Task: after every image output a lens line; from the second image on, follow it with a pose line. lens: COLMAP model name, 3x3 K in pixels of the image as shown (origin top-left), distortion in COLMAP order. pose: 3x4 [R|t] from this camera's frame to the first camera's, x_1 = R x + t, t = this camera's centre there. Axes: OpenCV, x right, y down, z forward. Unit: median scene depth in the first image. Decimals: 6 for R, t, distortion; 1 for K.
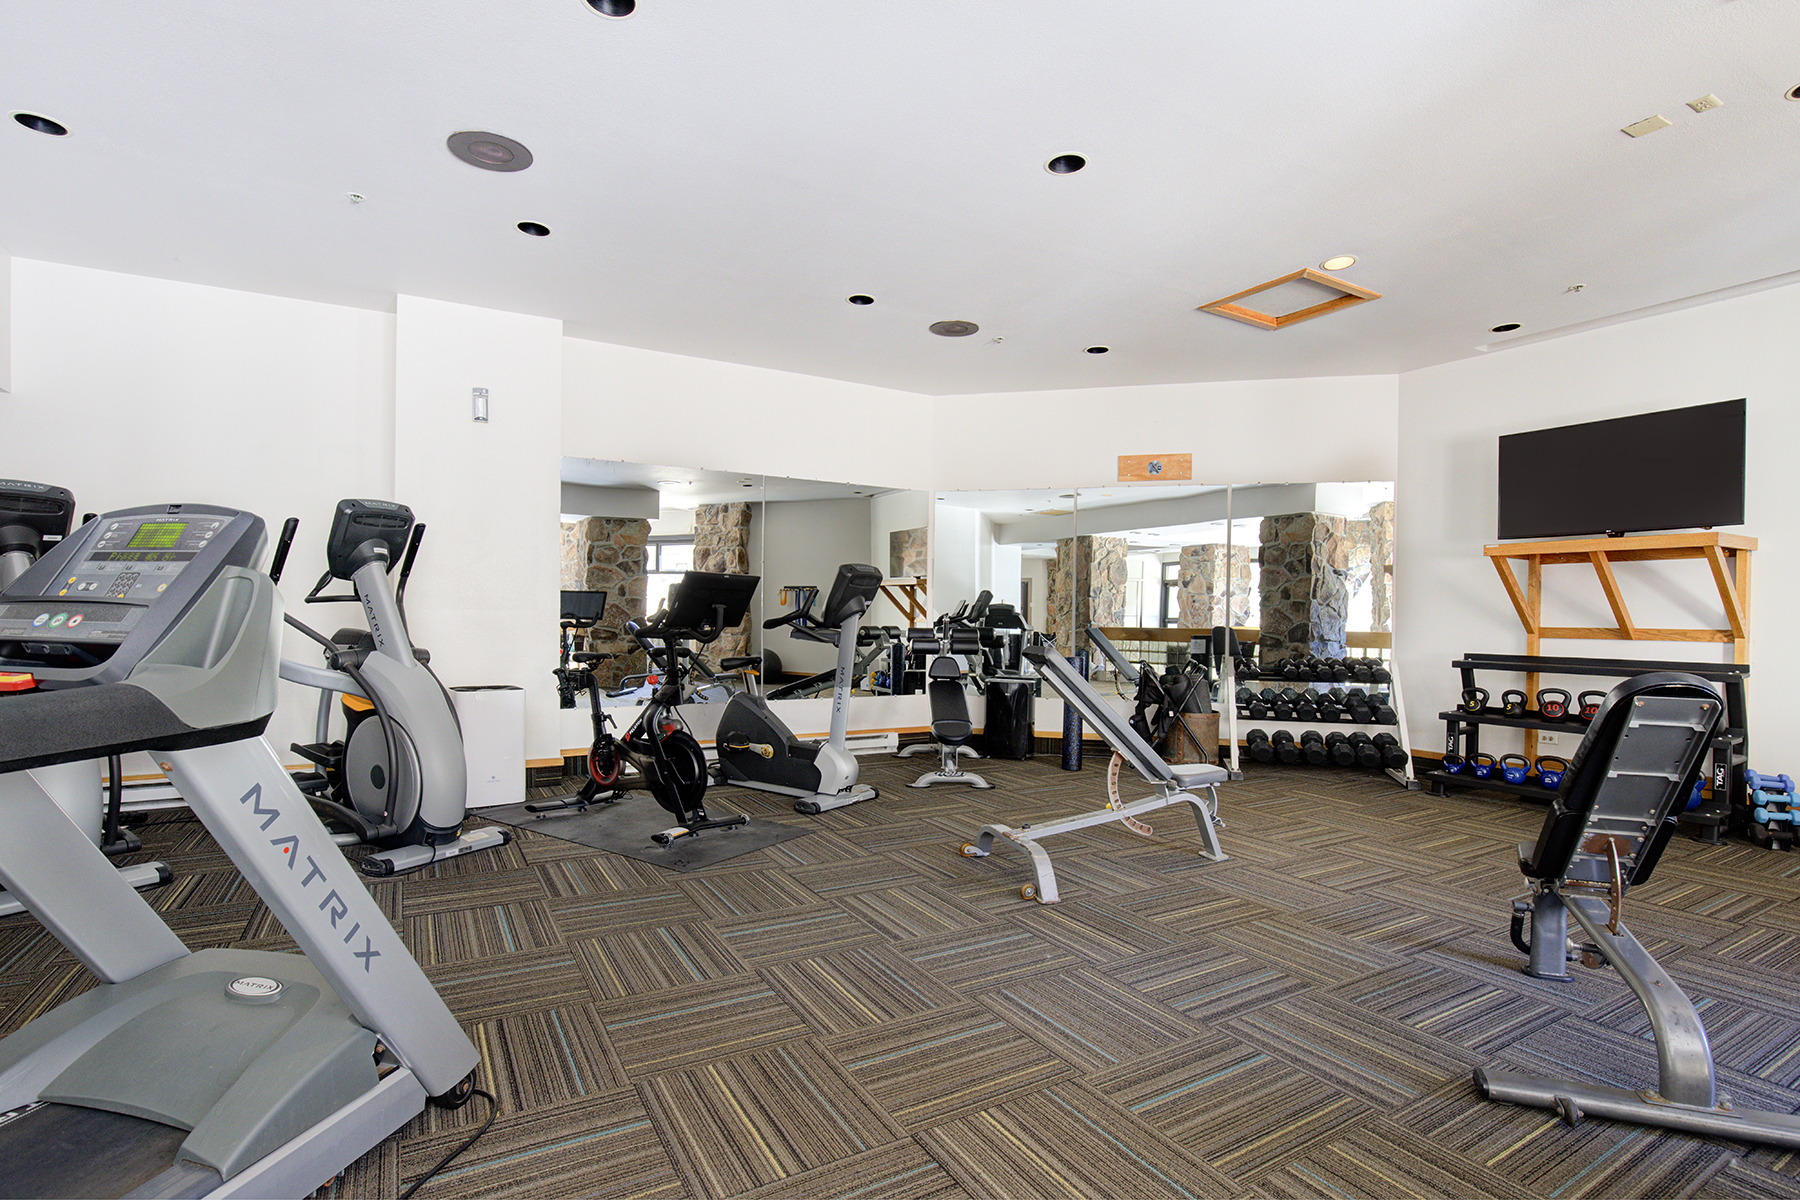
lens RADIAL K [[850.2, 0, 898.8], [0, 850.2, 621.8], [0, 0, 1]] dist [-0.027611, -0.000186]
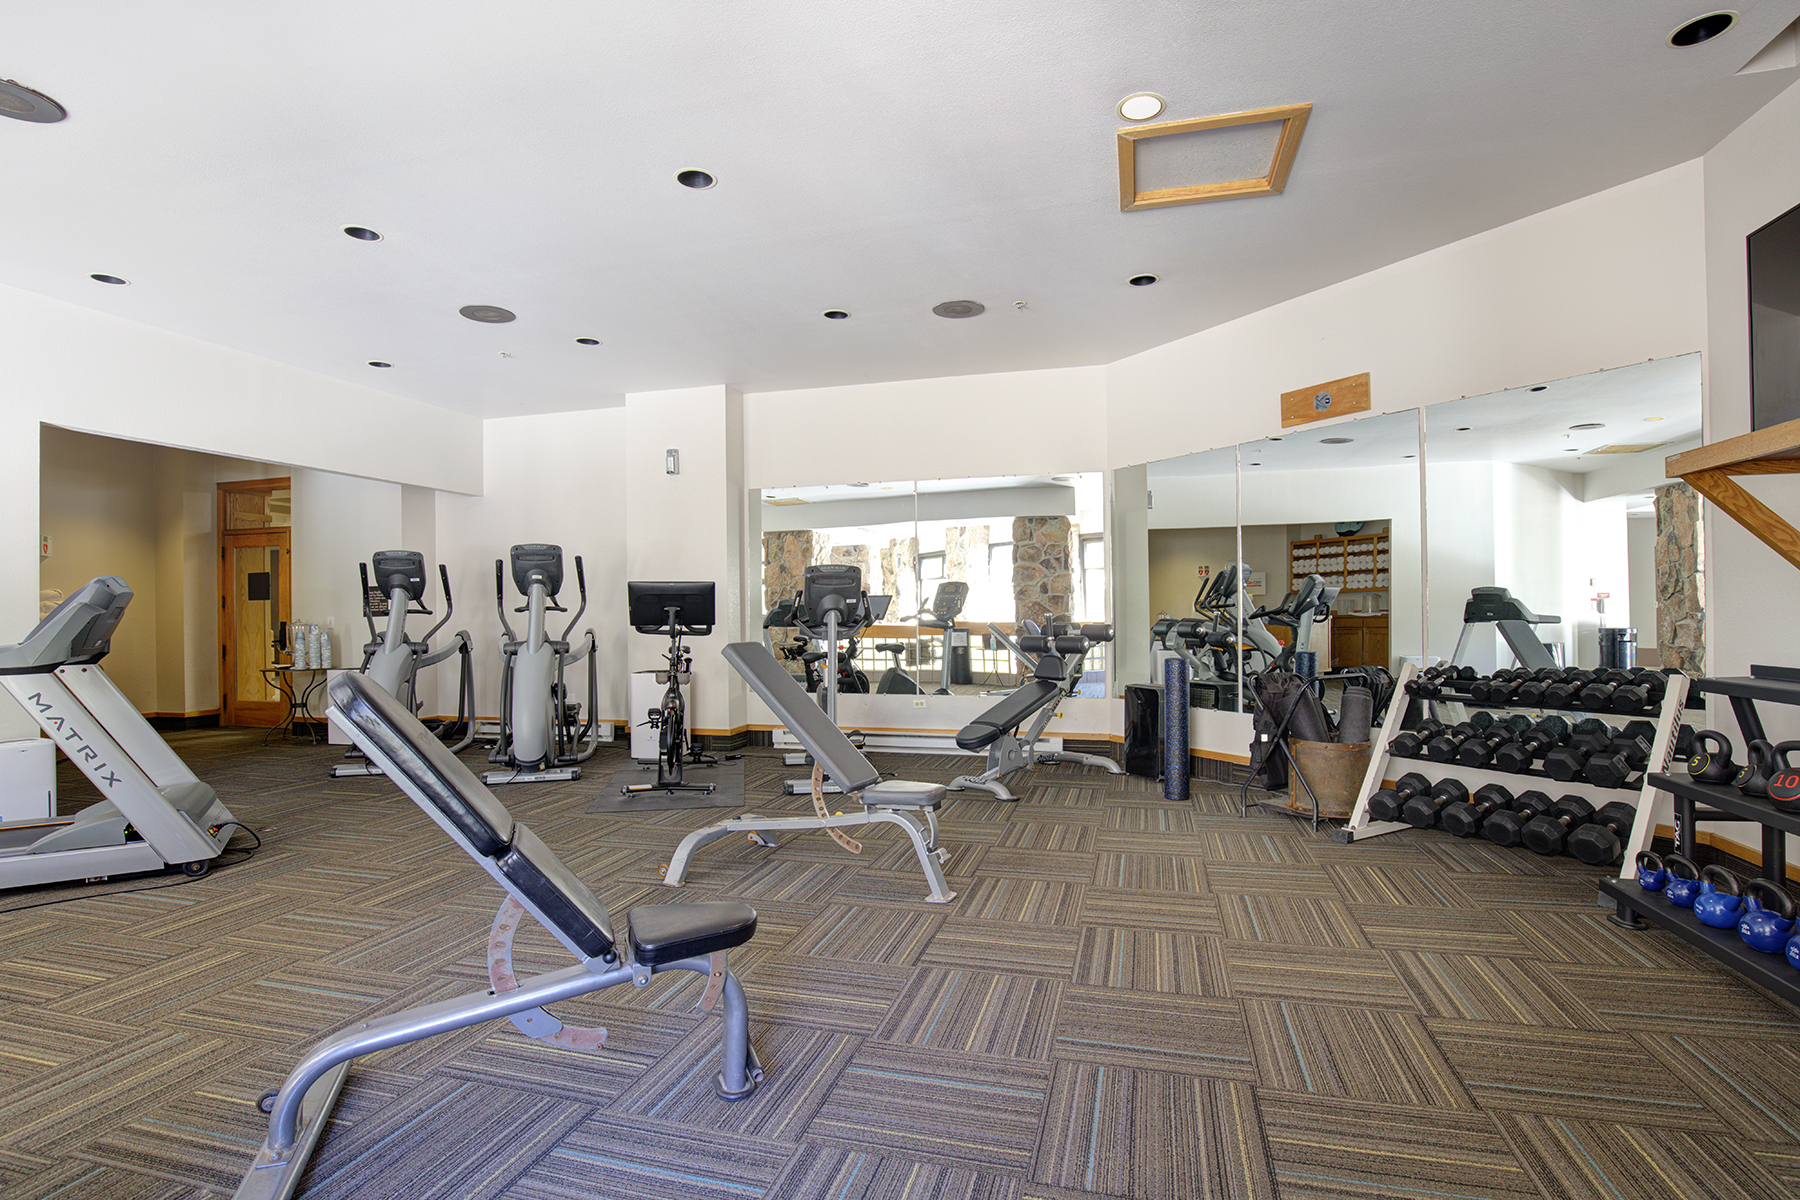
lens RADIAL K [[875.5, 0, 900.0], [0, 875.5, 600.0], [0, 0, 1]] dist [-0.029559, -0.000832]
pose [[0.696861, -0.026673, -0.716710, 0.978337], [0.014598, 0.999629, -0.023008, 0.004239], [0.717058, 0.005571, 0.696992, 0.375106]]
